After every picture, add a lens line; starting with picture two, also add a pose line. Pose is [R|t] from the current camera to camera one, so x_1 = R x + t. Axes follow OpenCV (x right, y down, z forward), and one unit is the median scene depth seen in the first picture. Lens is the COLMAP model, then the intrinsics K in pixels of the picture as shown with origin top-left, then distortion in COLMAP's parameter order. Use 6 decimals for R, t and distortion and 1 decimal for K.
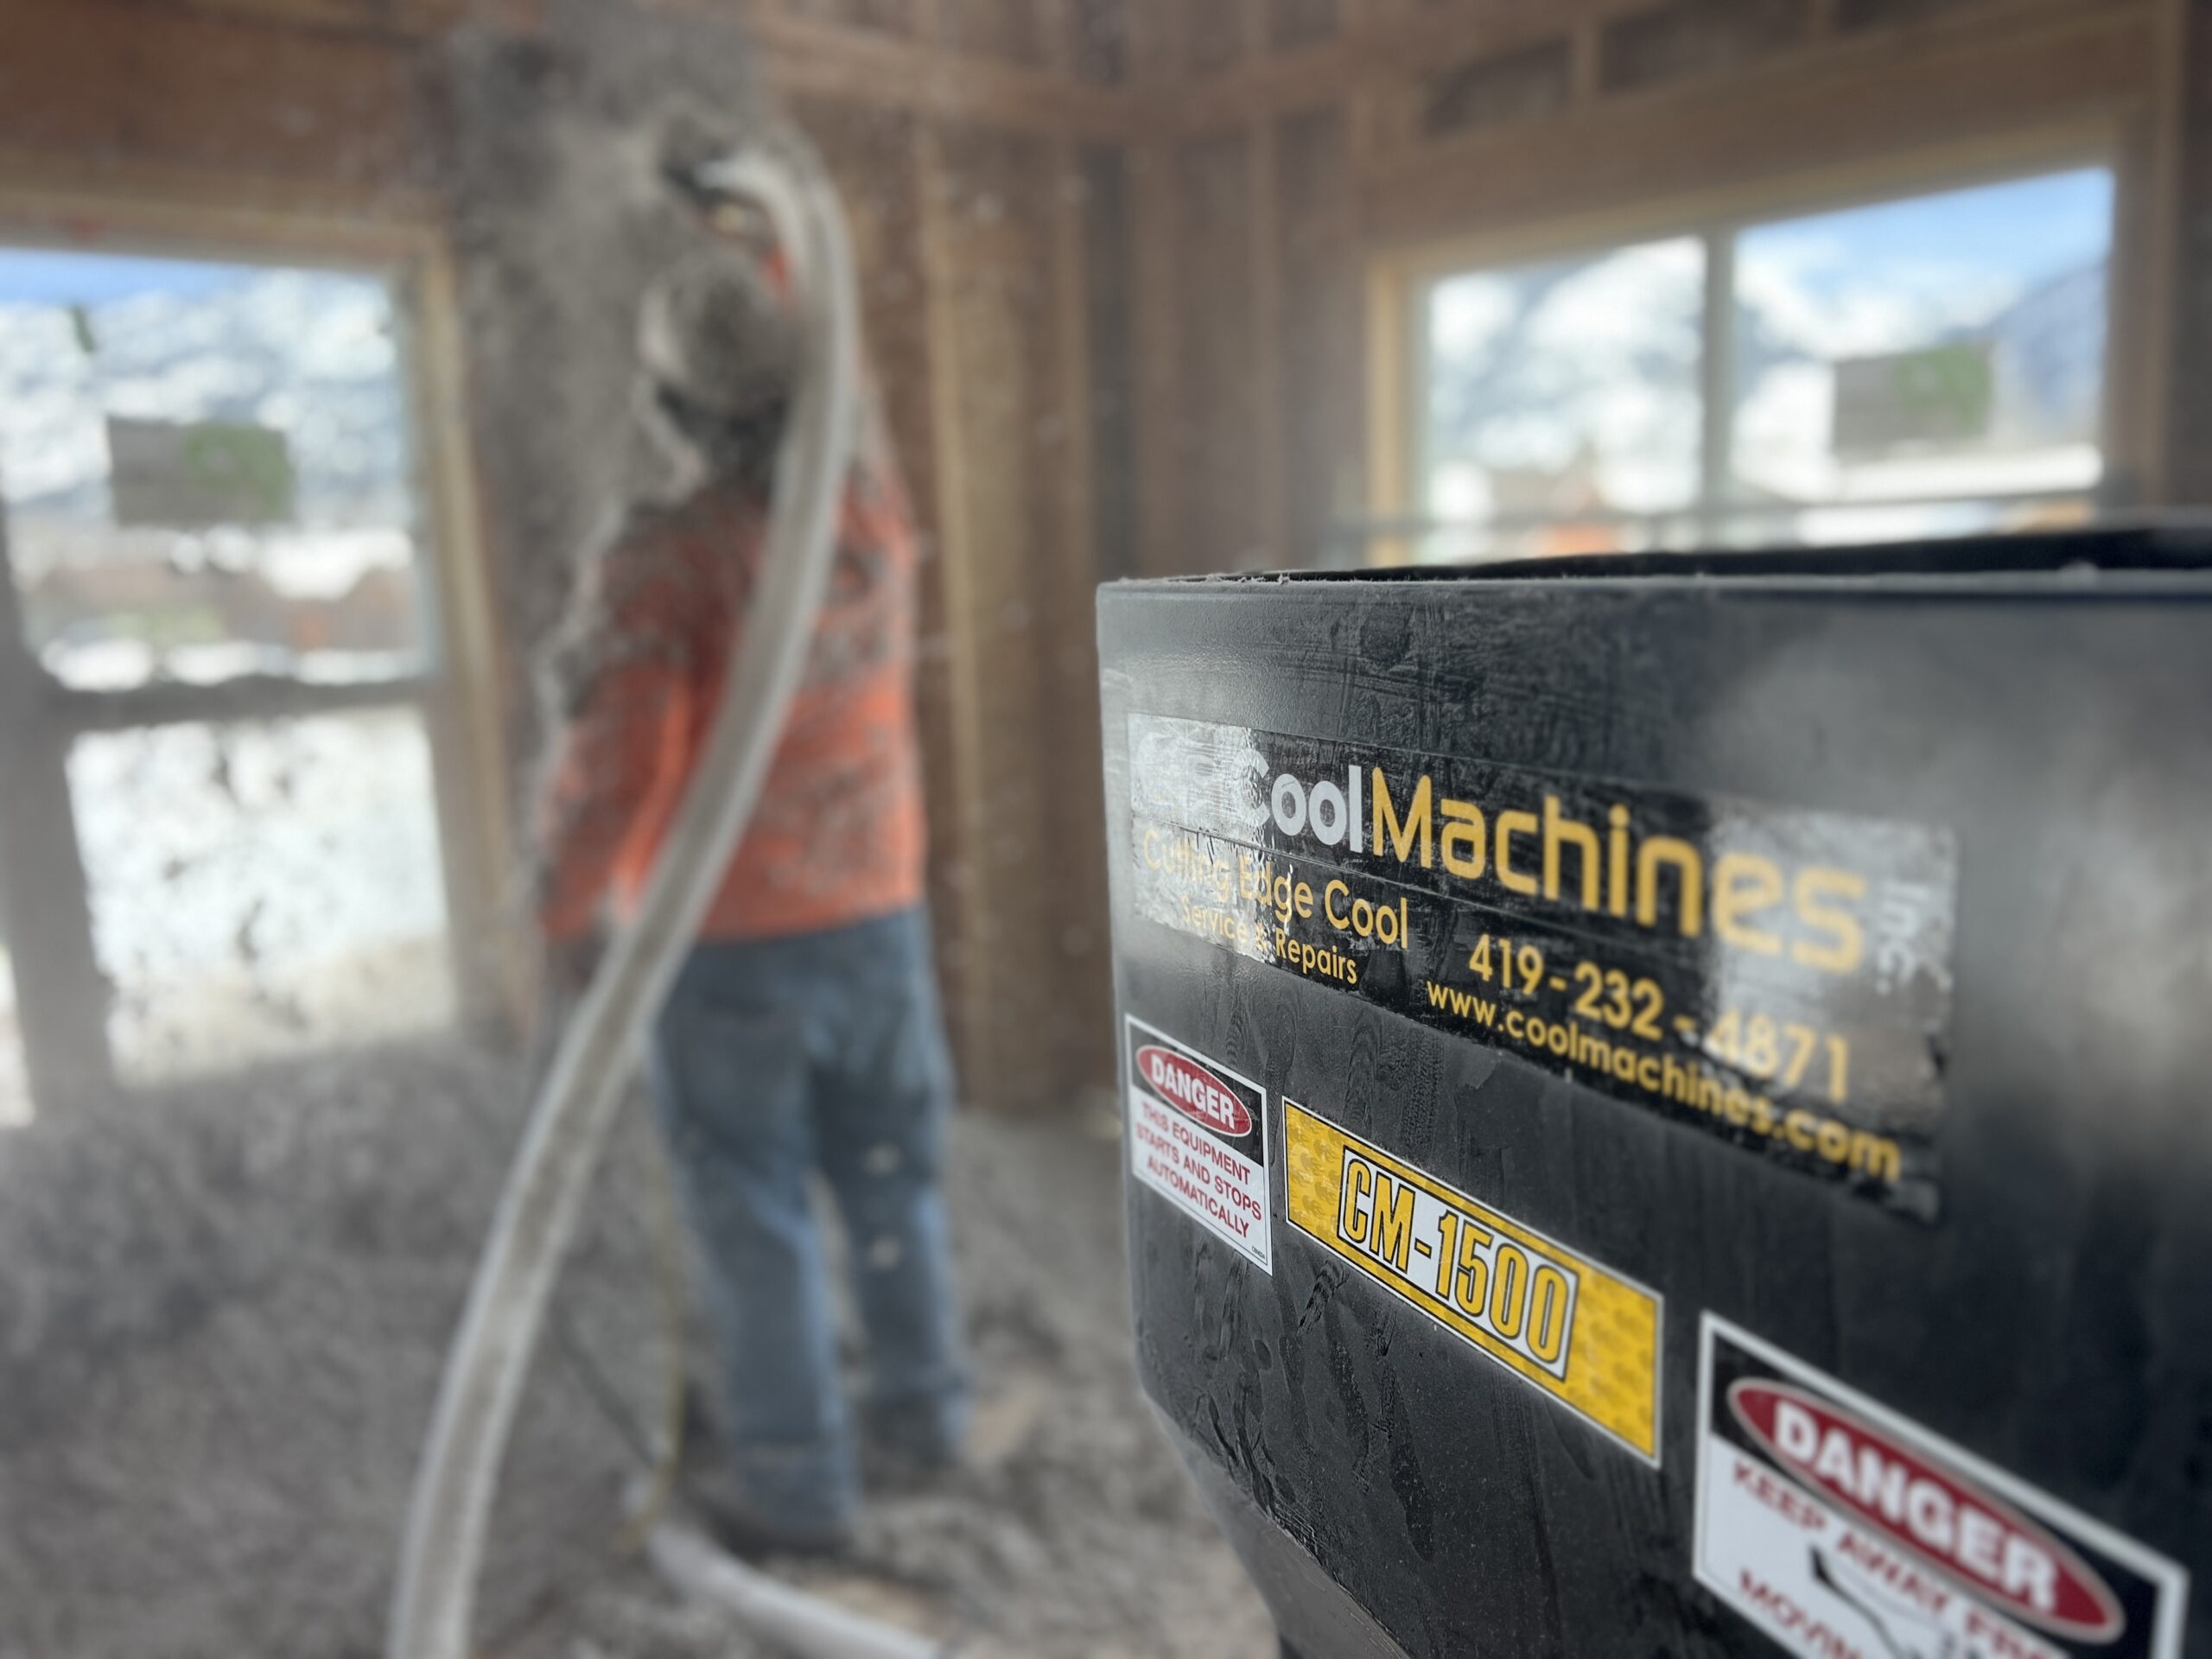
lens RADIAL K [[1656.4, 0, 1104.3], [0, 1656.4, 828.7], [0, 0, 1]] dist [0.003831, -0.001134]
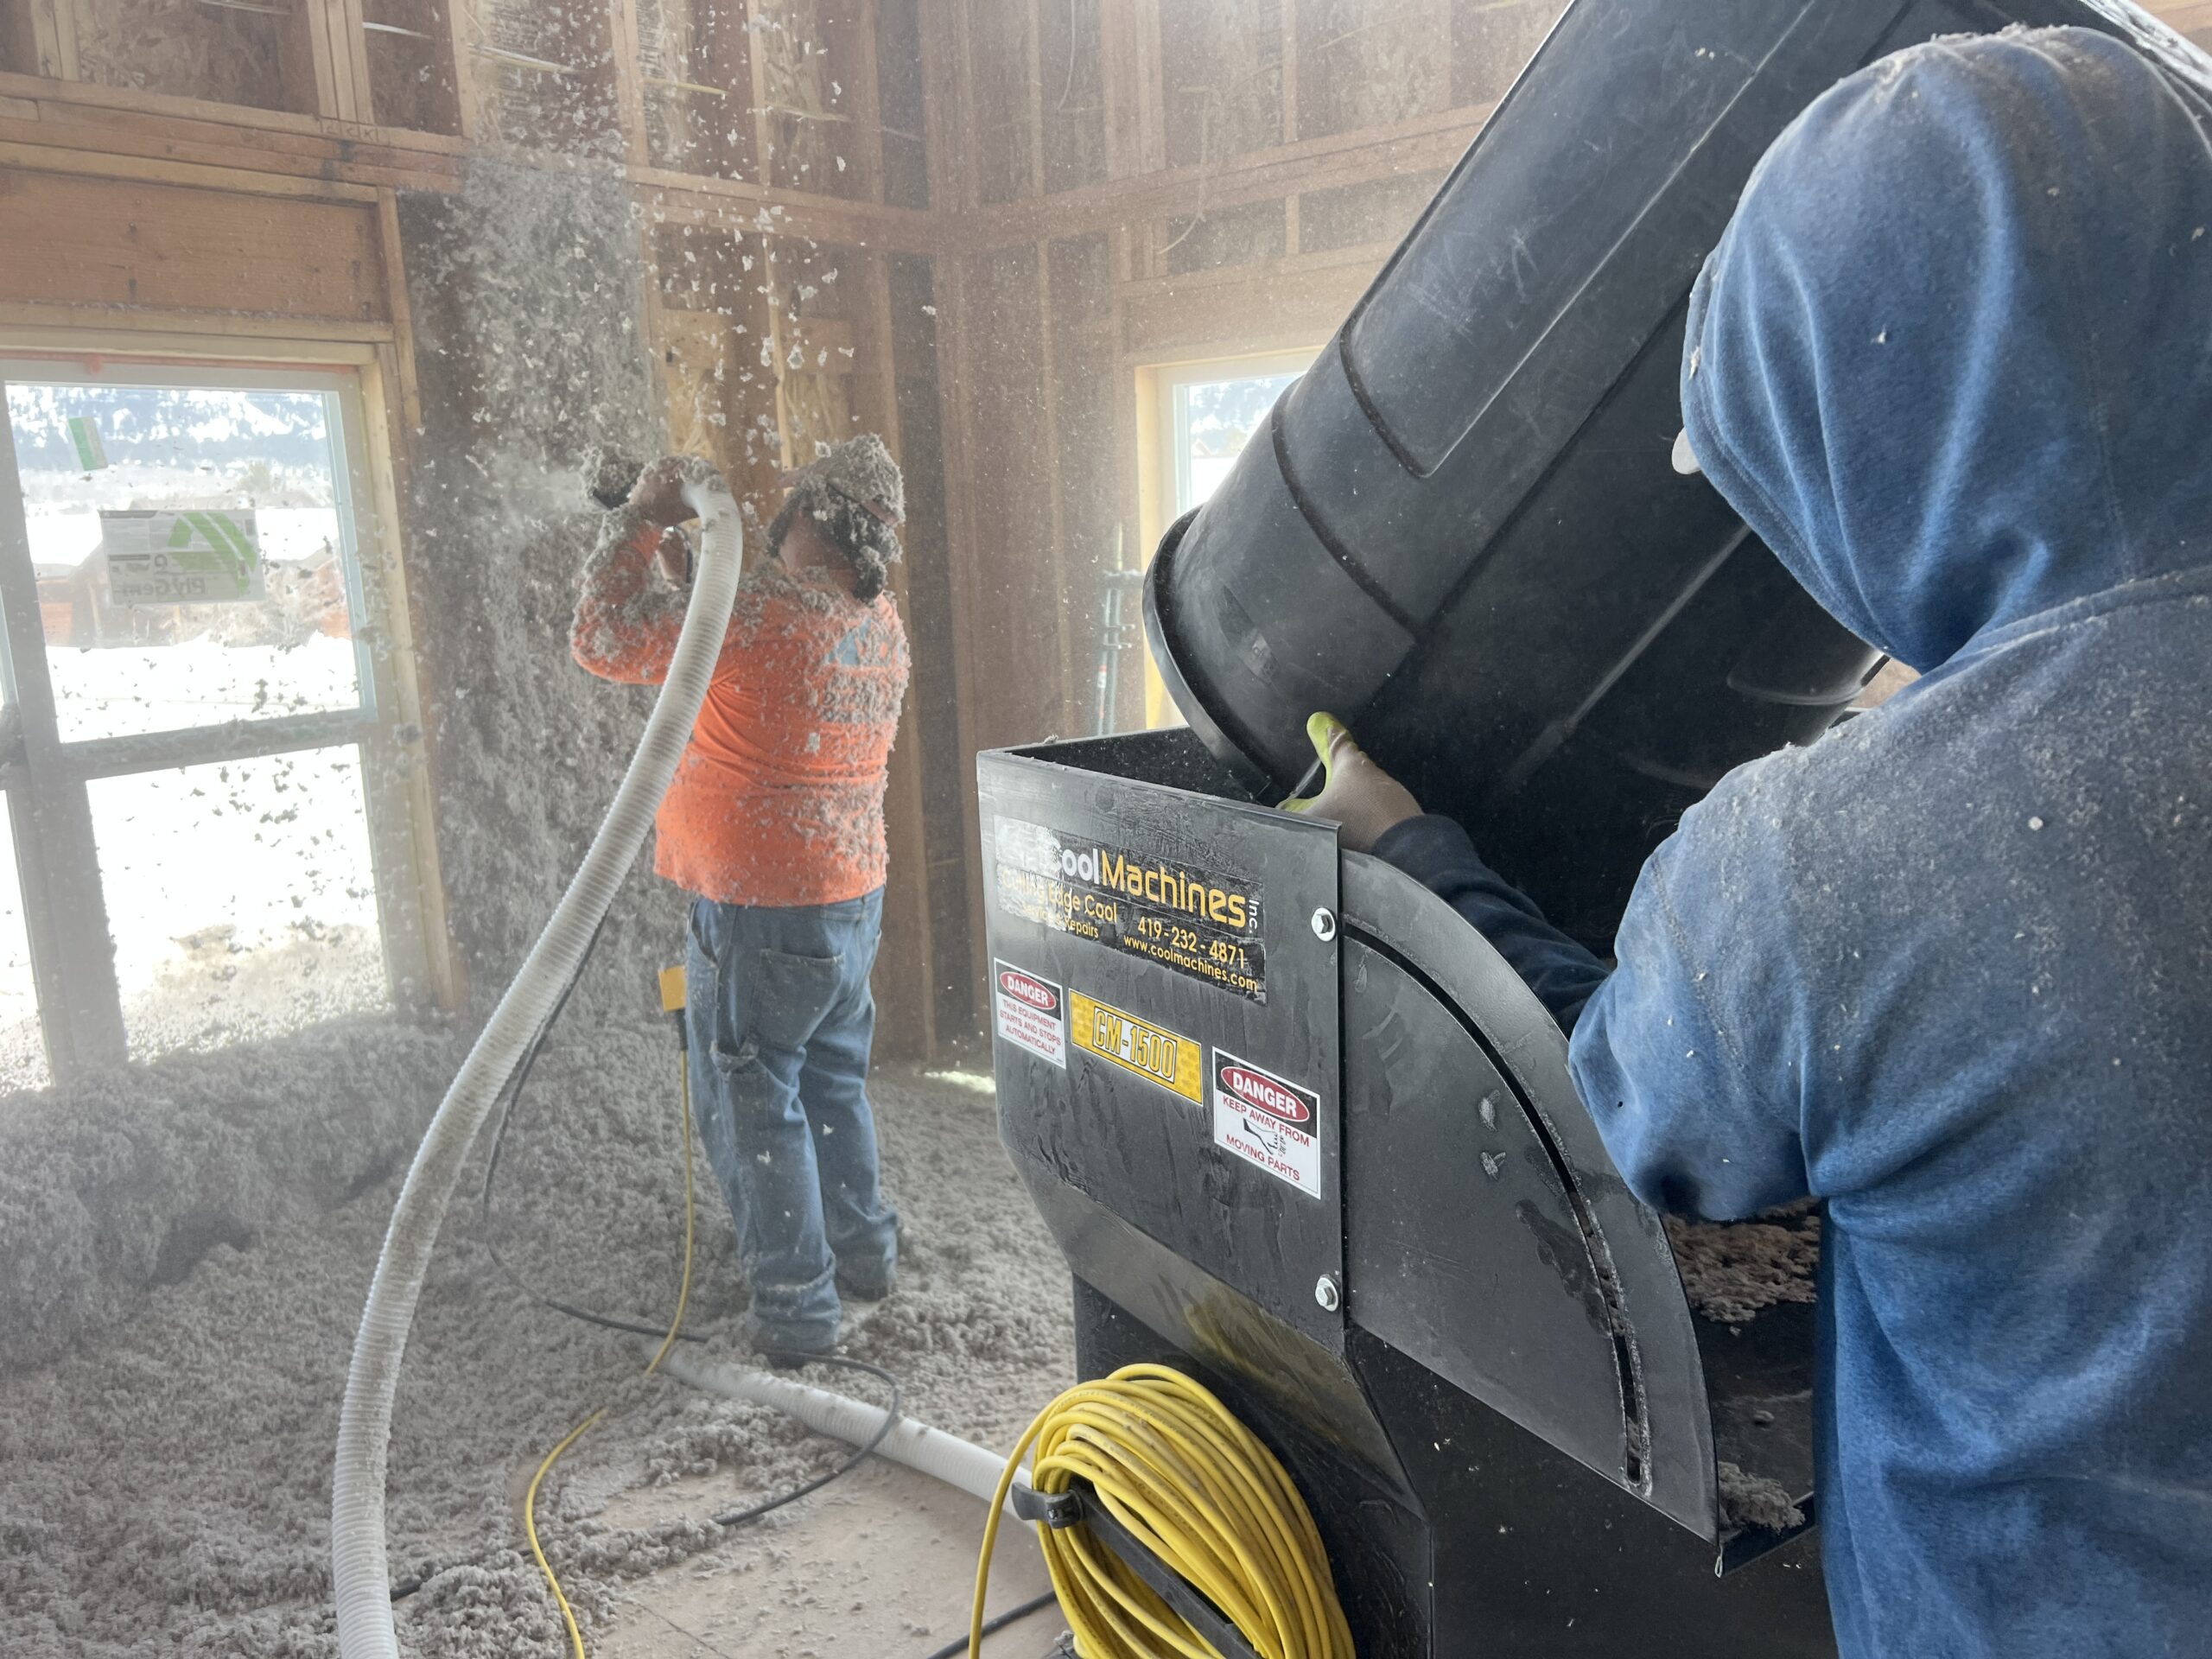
lens RADIAL K [[1656.4, 0, 1104.3], [0, 1656.4, 828.7], [0, 0, 1]] dist [0.003831, -0.001134]
pose [[0.992696, -0.016229, 0.119543, -0.129677], [0.014663, 0.999795, 0.013967, -0.102970], [-0.119746, -0.012113, 0.992731, -1.451700]]
